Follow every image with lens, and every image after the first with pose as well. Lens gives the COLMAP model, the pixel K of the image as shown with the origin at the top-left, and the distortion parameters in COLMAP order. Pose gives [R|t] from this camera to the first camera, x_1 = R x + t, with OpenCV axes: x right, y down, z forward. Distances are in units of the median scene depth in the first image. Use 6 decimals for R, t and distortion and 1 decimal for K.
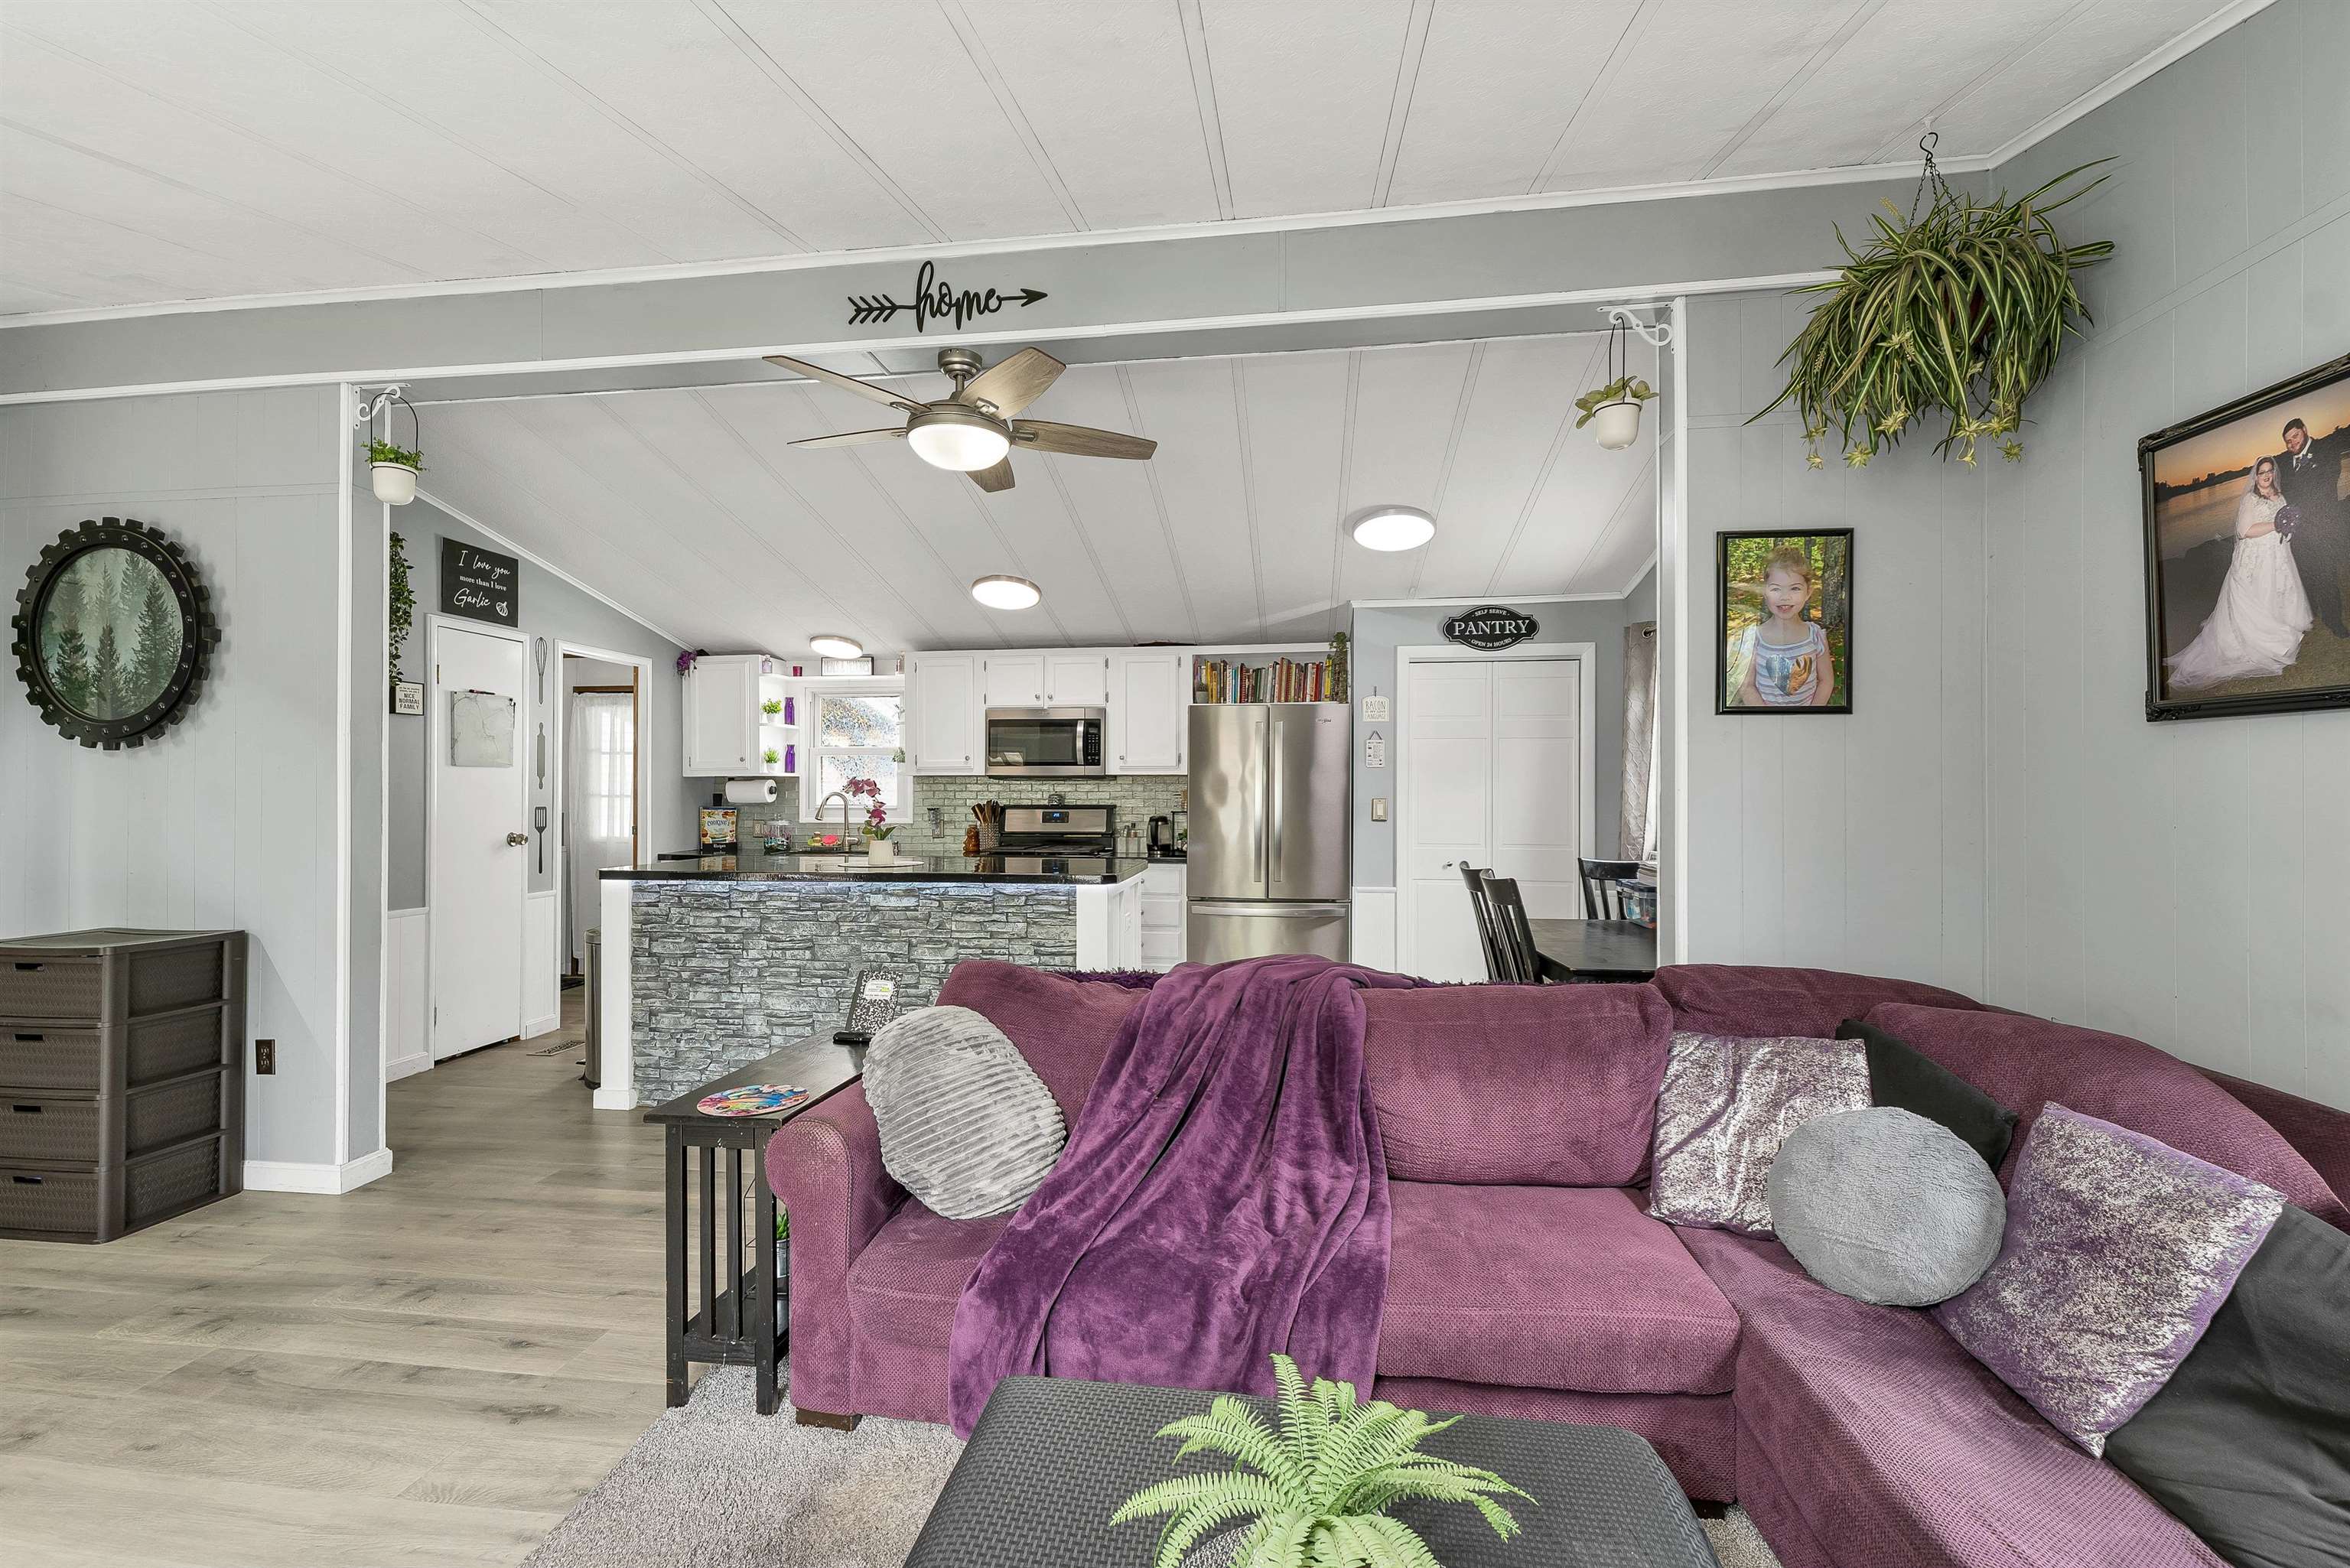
lens RADIAL K [[988.3, 0, 1164.6], [0, 988.3, 788.6], [0, 0, 1]] dist [0.000225, -0.000064]
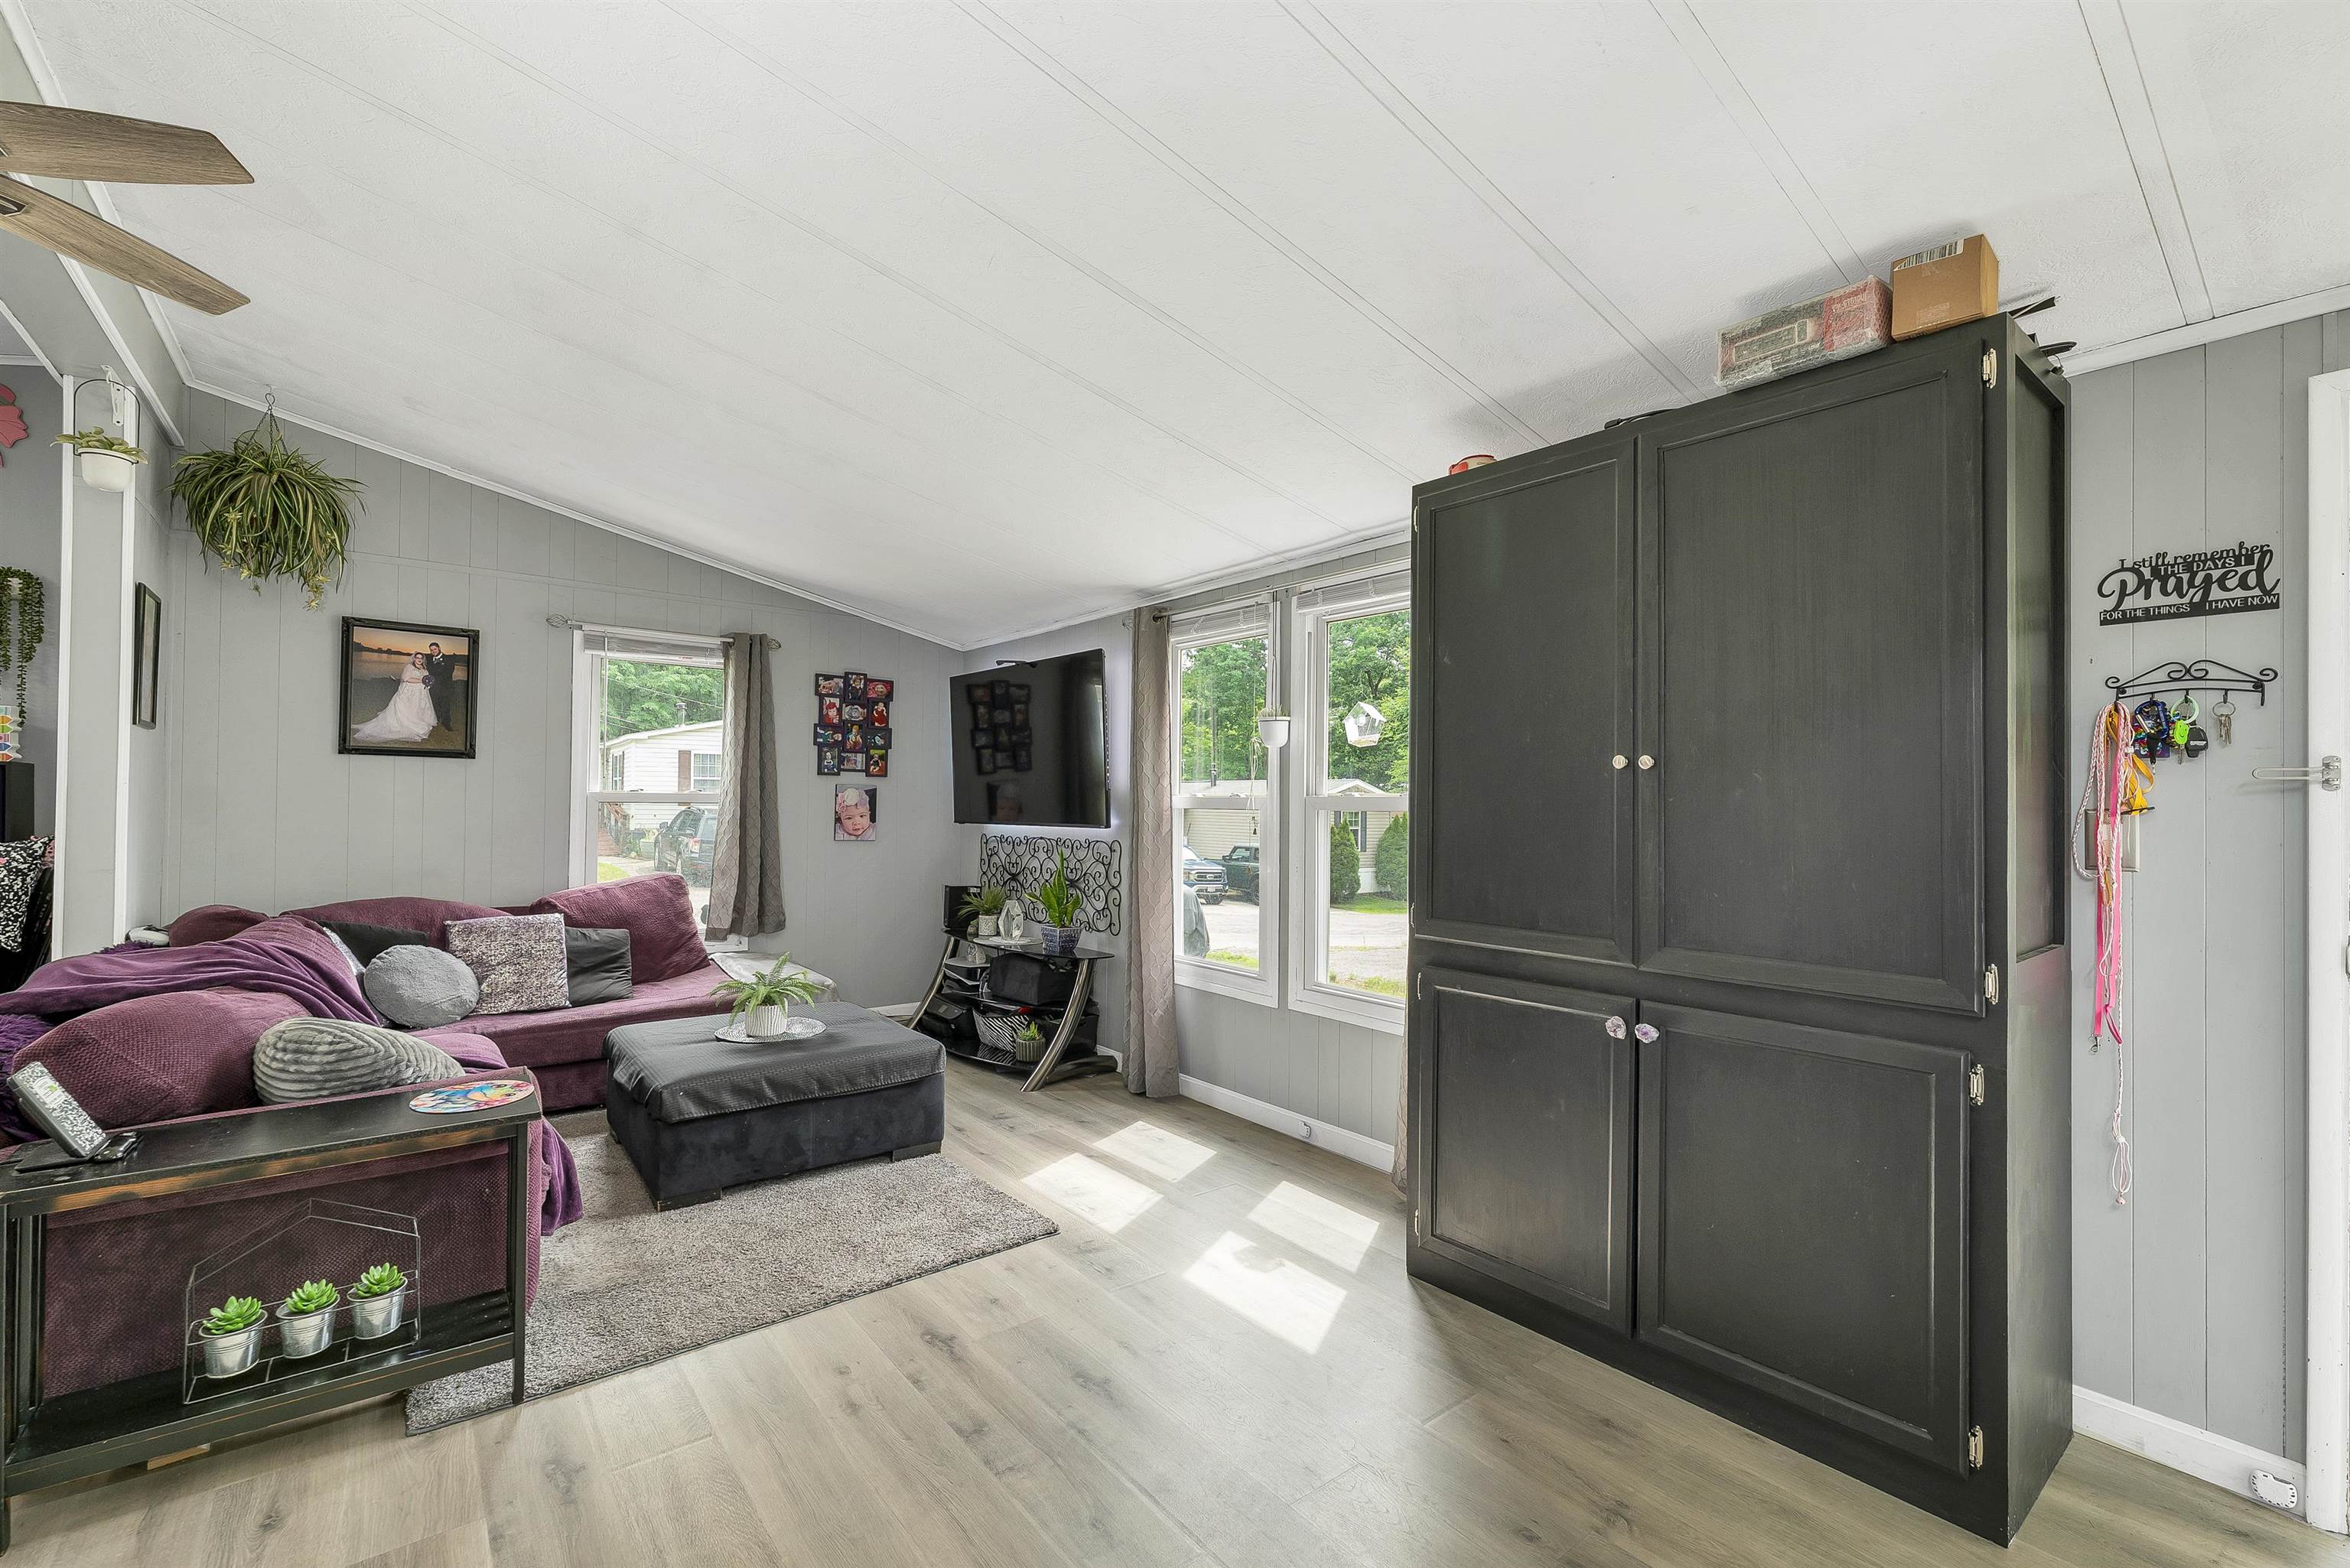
lens RADIAL K [[1003.5, 0, 1163.3], [0, 1003.5, 793.1], [0, 0, 1]] dist [0.001057, -0.000134]
pose [[-0.712362, -0.003903, 0.701801, -0.860580], [-0.015296, 0.999833, -0.009966, 0.003697], [-0.701645, -0.017834, -0.712303, 0.655848]]
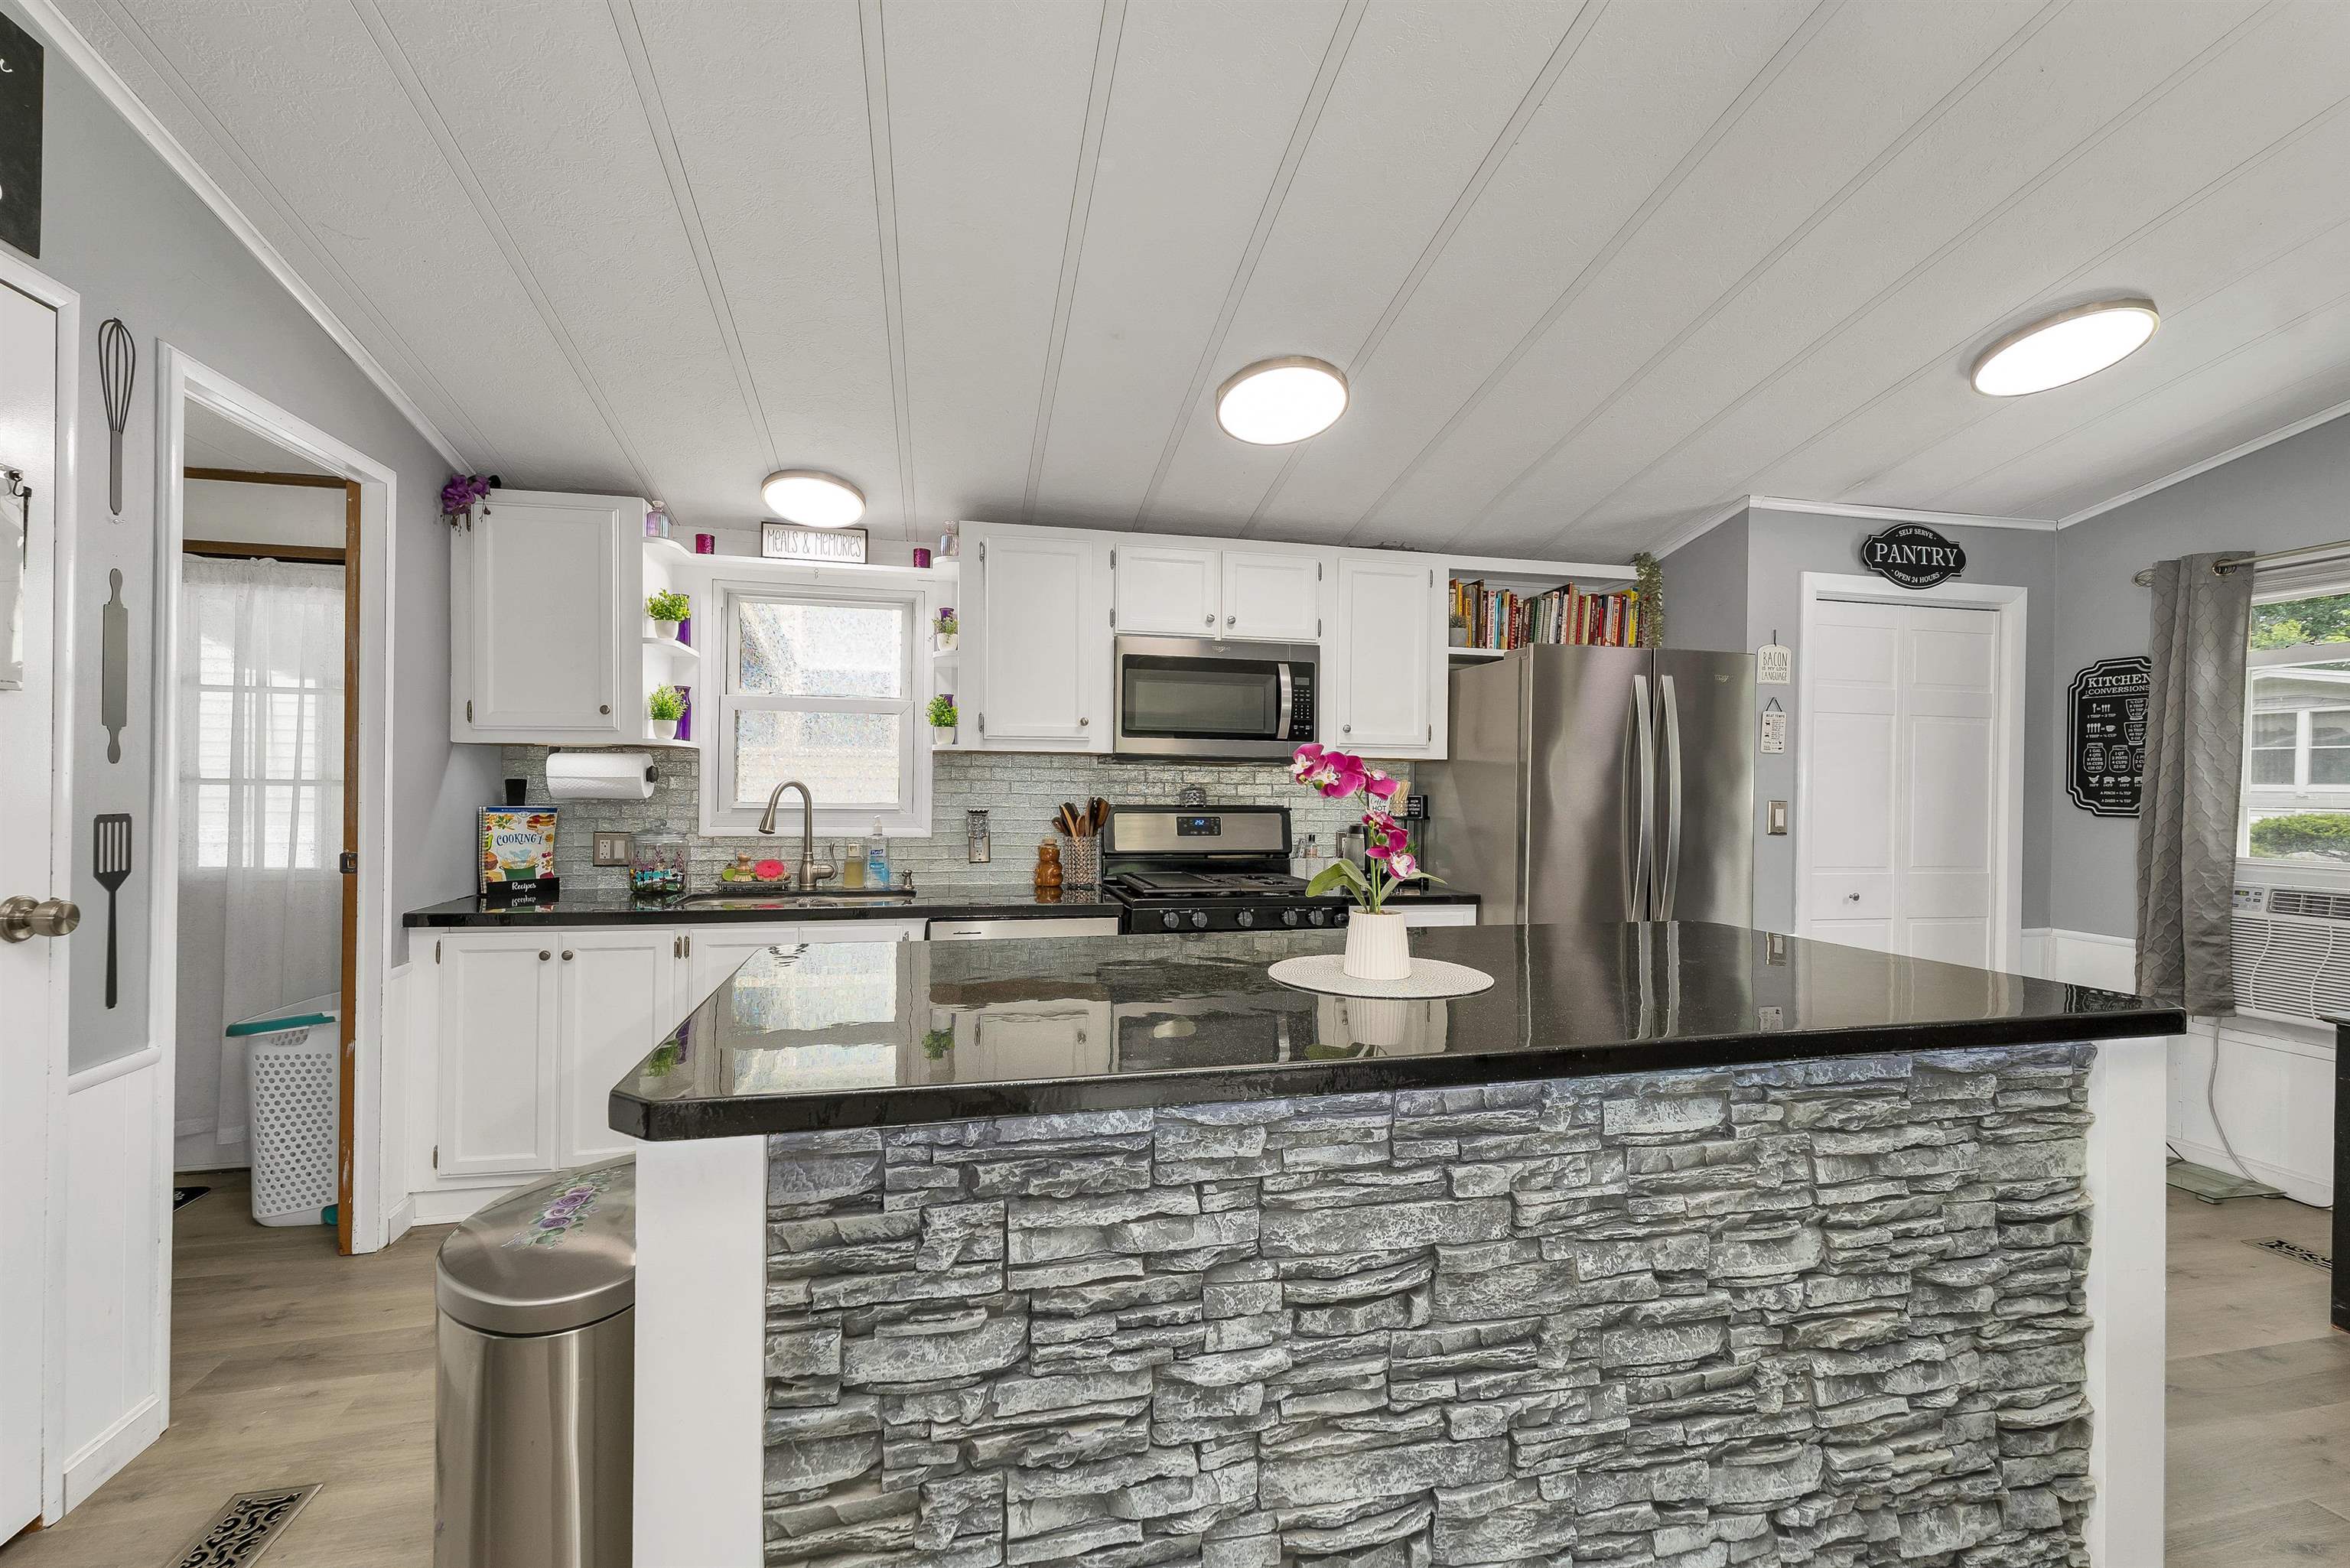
lens RADIAL K [[969.2, 0, 1164.1], [0, 969.2, 786.3], [0, 0, 1]] dist [0.000825, 0.000117]
pose [[0.936850, 0.010367, 0.349579, -0.538786], [-0.013233, 0.999896, 0.005809, 0.002814], [-0.349482, -0.010068, 0.936889, 0.737205]]
